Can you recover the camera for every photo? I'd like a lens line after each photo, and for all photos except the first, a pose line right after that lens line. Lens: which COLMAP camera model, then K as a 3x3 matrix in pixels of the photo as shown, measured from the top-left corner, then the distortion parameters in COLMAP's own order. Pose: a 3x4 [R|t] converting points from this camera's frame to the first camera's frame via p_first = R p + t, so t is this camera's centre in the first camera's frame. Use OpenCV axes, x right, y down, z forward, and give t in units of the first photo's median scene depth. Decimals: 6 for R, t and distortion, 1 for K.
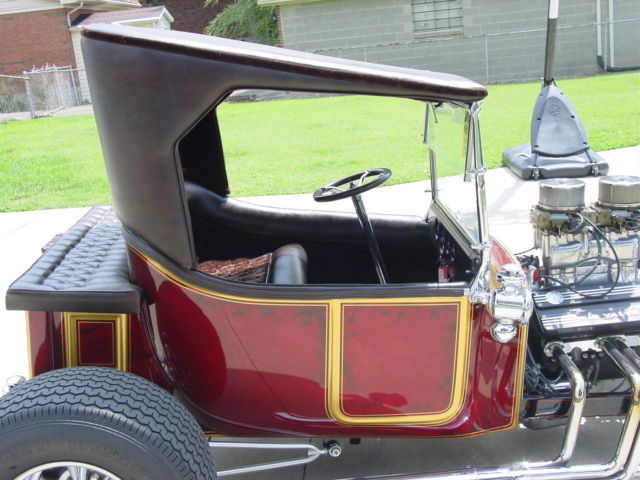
lens RADIAL K [[841.0, 0, 320.0], [0, 841.0, 240.0], [0, 0, 1]] dist [-0.116015, 0.339781]
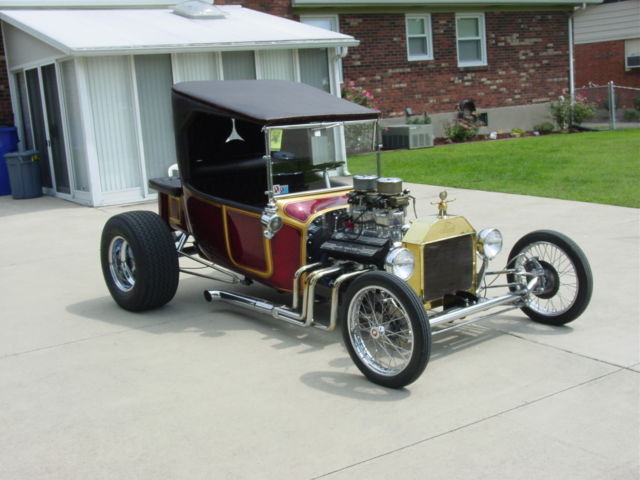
lens RADIAL K [[841.0, 0, 320.0], [0, 841.0, 240.0], [0, 0, 1]] dist [-0.116015, 0.339781]
pose [[0.617074, 0.190199, -0.763574, 0.821170], [-0.193461, 0.977236, 0.087077, -0.037096], [0.762754, 0.093989, 0.639823, -0.113020]]
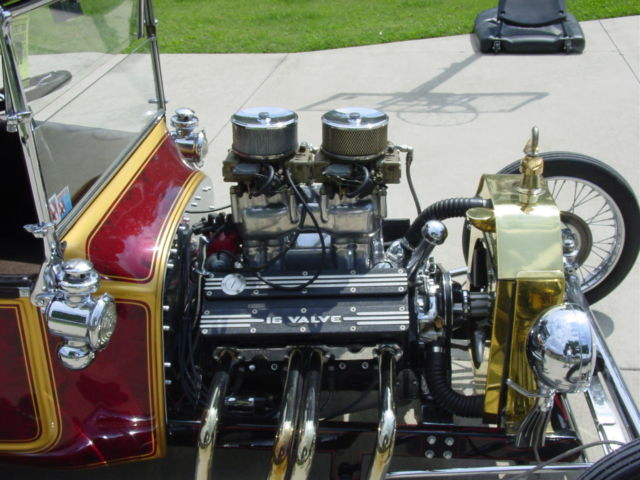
lens RADIAL K [[841.0, 0, 320.0], [0, 841.0, 240.0], [0, 0, 1]] dist [-0.116015, 0.339781]
pose [[0.995199, 0.071002, -0.067362, 0.193742], [-0.056721, 0.979313, 0.194241, -0.052589], [0.079760, -0.189487, 0.978638, 0.157955]]
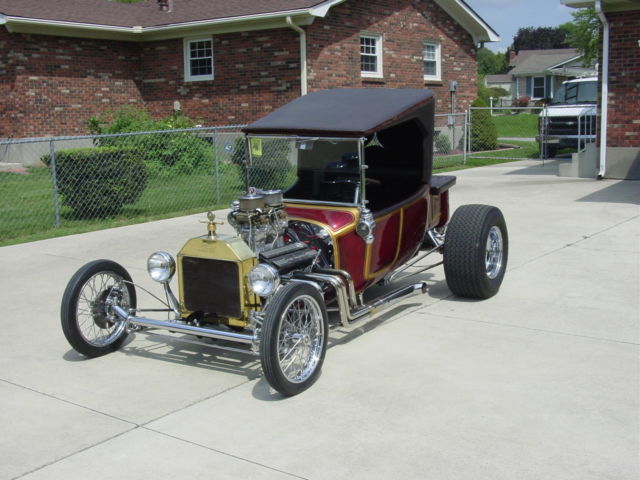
lens RADIAL K [[841.0, 0, 320.0], [0, 841.0, 240.0], [0, 0, 1]] dist [-0.116015, 0.339781]
pose [[-0.531032, 0.233872, -0.814438, 0.894988], [-0.147395, 0.921009, 0.360579, -0.332883], [0.834434, 0.311523, -0.454613, 0.993678]]
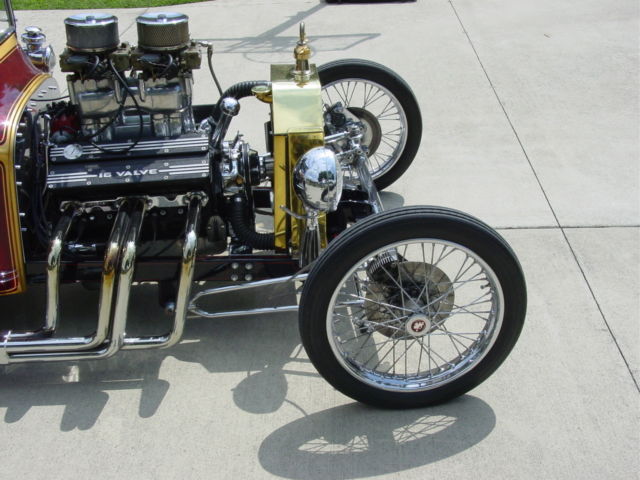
lens RADIAL K [[841.0, 0, 320.0], [0, 841.0, 240.0], [0, 0, 1]] dist [-0.116015, 0.339781]
pose [[0.997912, 0.023137, 0.060295, 0.240067], [-0.035778, 0.975319, 0.217882, -0.020765], [-0.053766, -0.219584, 0.974111, 0.046576]]
